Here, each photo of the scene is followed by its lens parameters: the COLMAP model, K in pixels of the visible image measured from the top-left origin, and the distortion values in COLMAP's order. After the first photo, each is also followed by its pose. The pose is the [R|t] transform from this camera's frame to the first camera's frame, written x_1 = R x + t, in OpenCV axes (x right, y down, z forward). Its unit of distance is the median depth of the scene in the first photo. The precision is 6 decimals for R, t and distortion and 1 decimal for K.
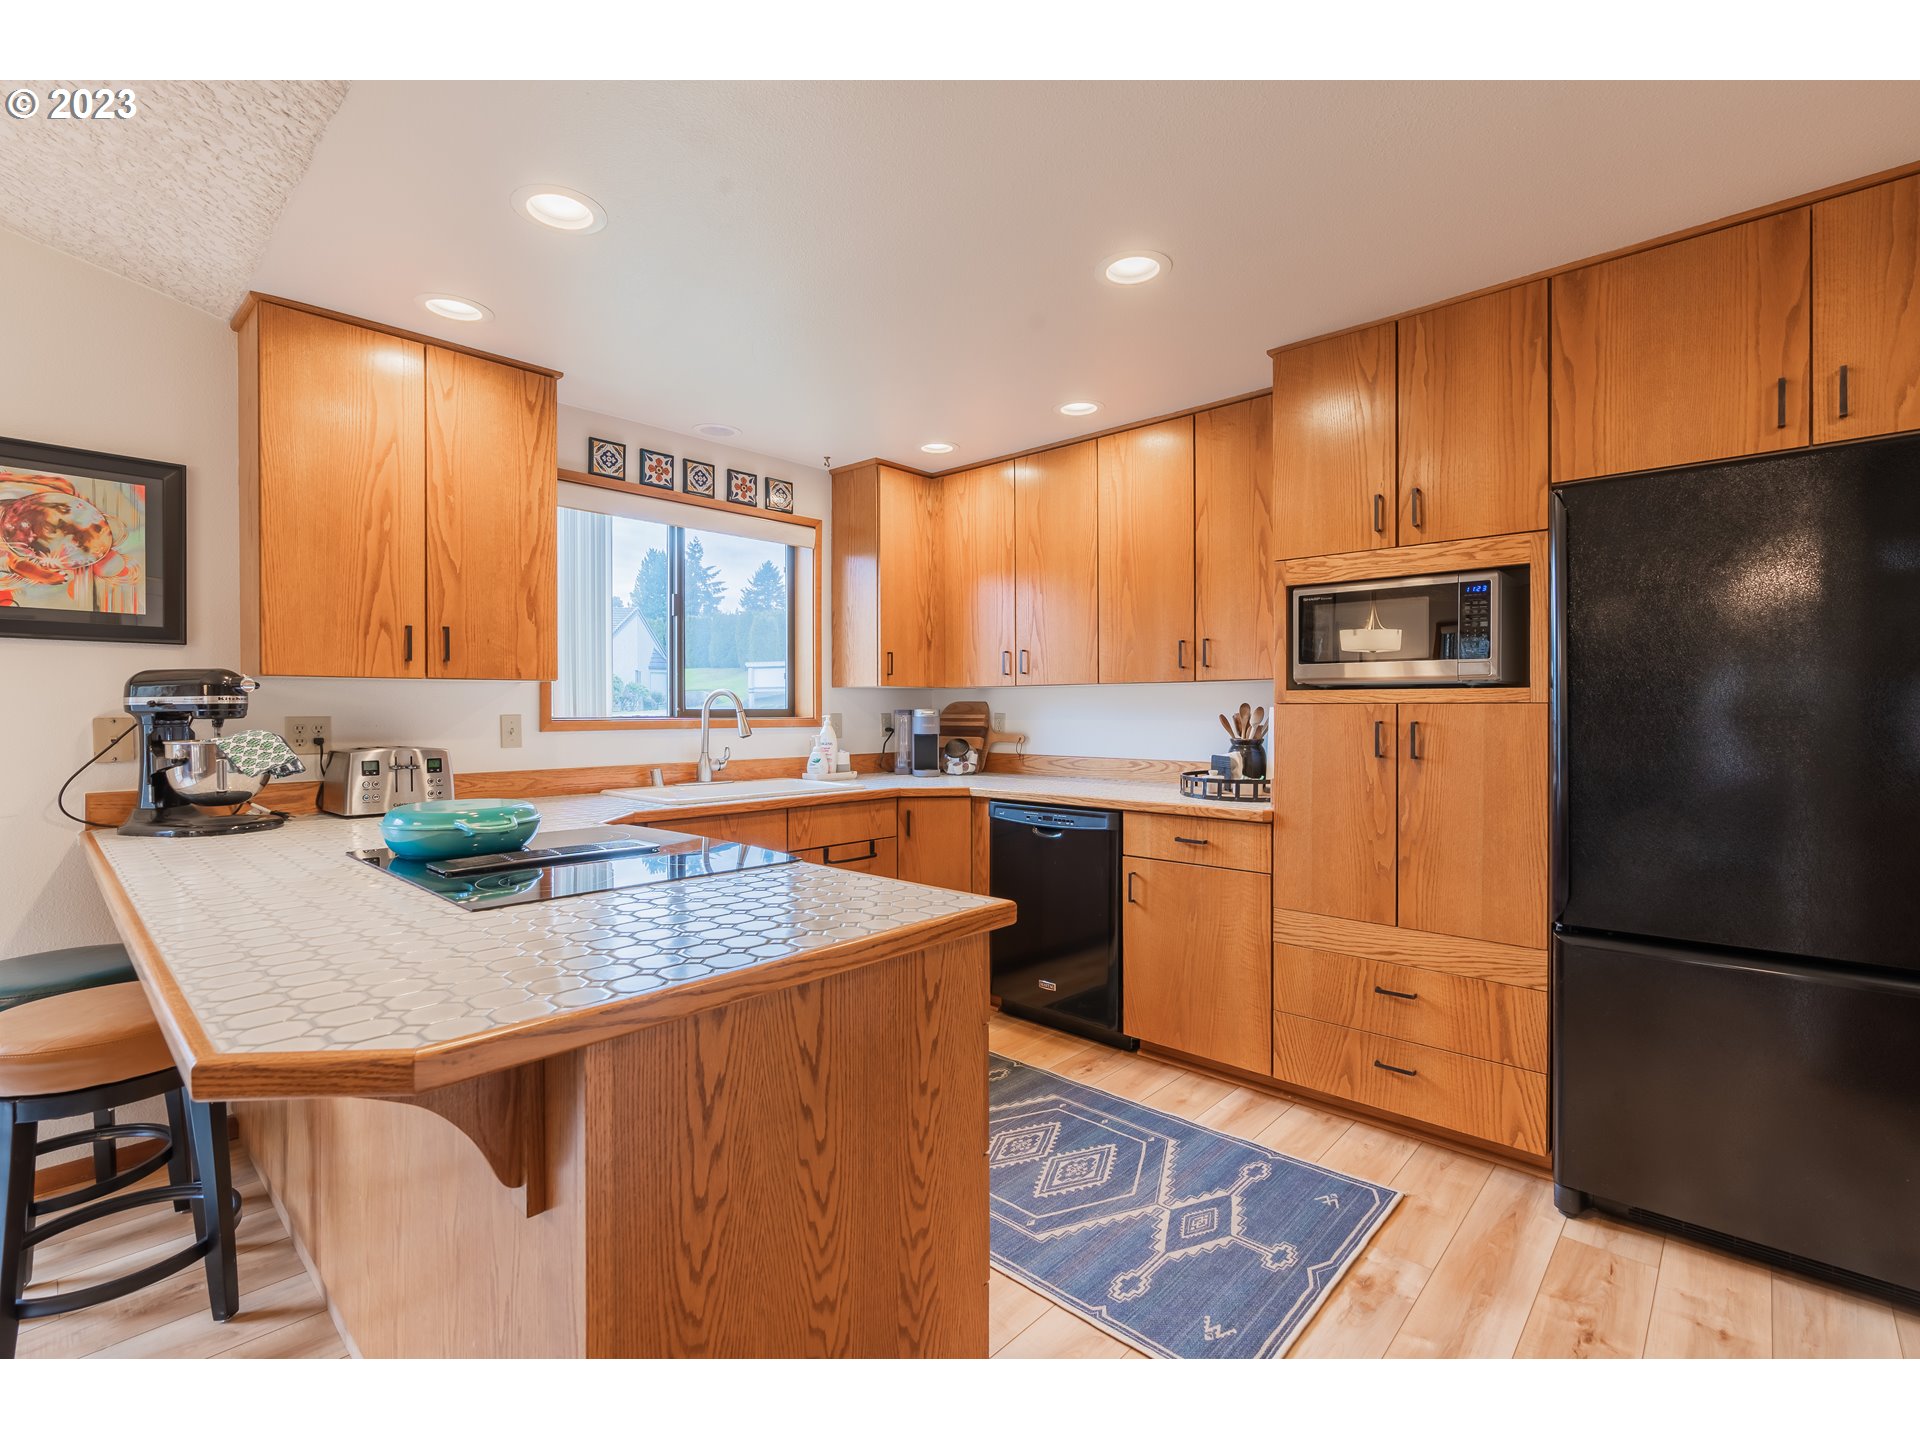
lens RADIAL K [[871.9, 0, 959.1], [0, 871.9, 709.8], [0, 0, 1]] dist [-0.008953, 0.002923]
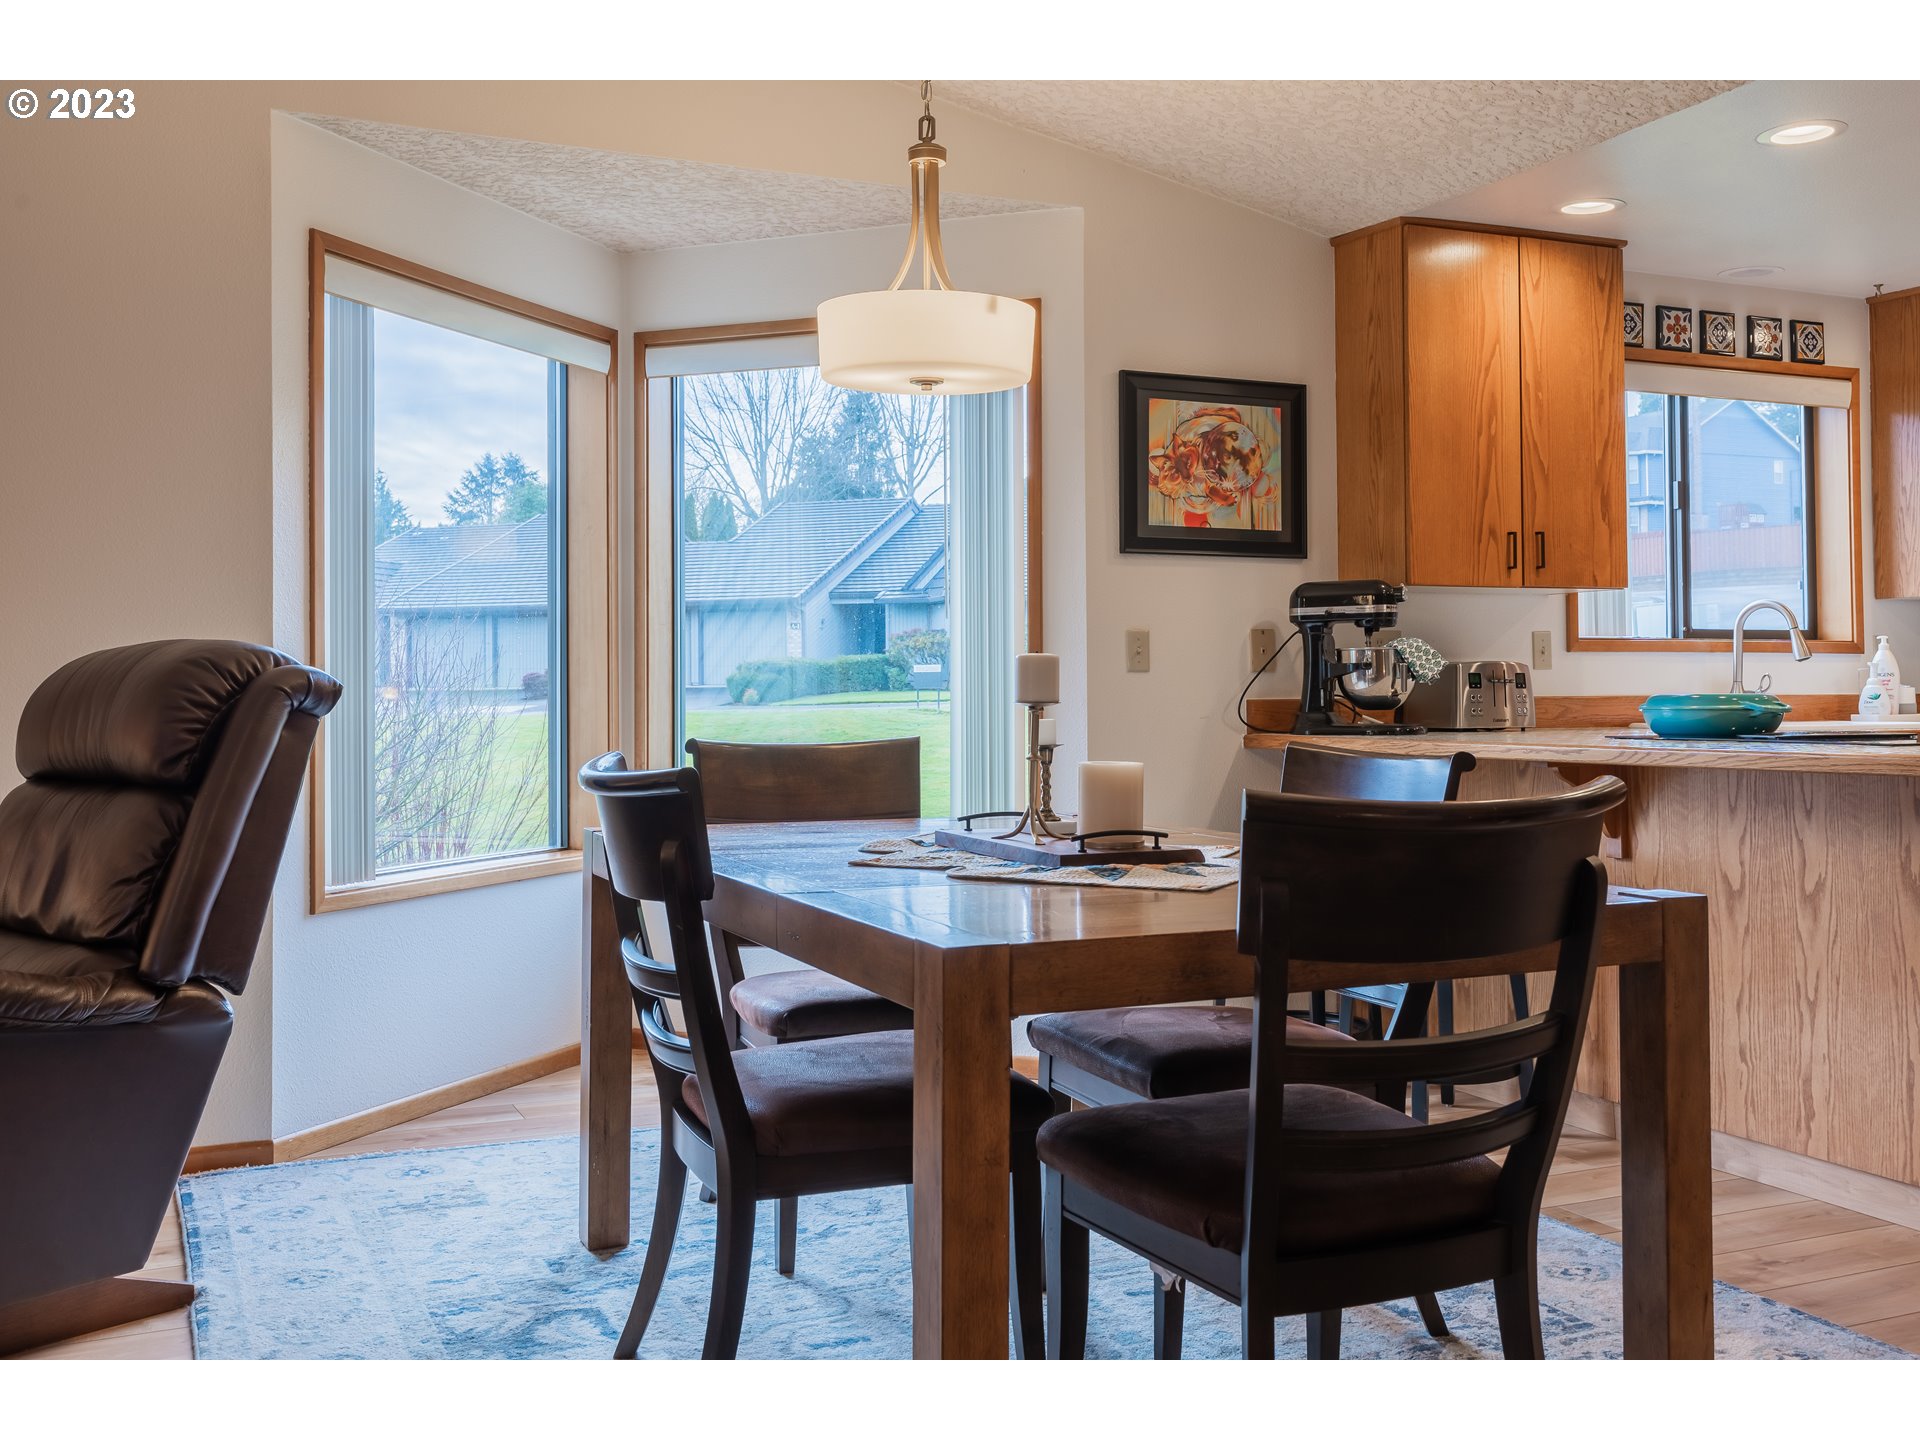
lens RADIAL K [[1803.0, 0, 957.5], [0, 1803.0, 662.6], [0, 0, 1]] dist [-0.004898, 0.000000]
pose [[0.917428, -0.011313, -0.397741, -0.368747], [0.004281, 0.999819, -0.018564, 0.074386], [0.397879, 0.015329, 0.917310, -0.973036]]
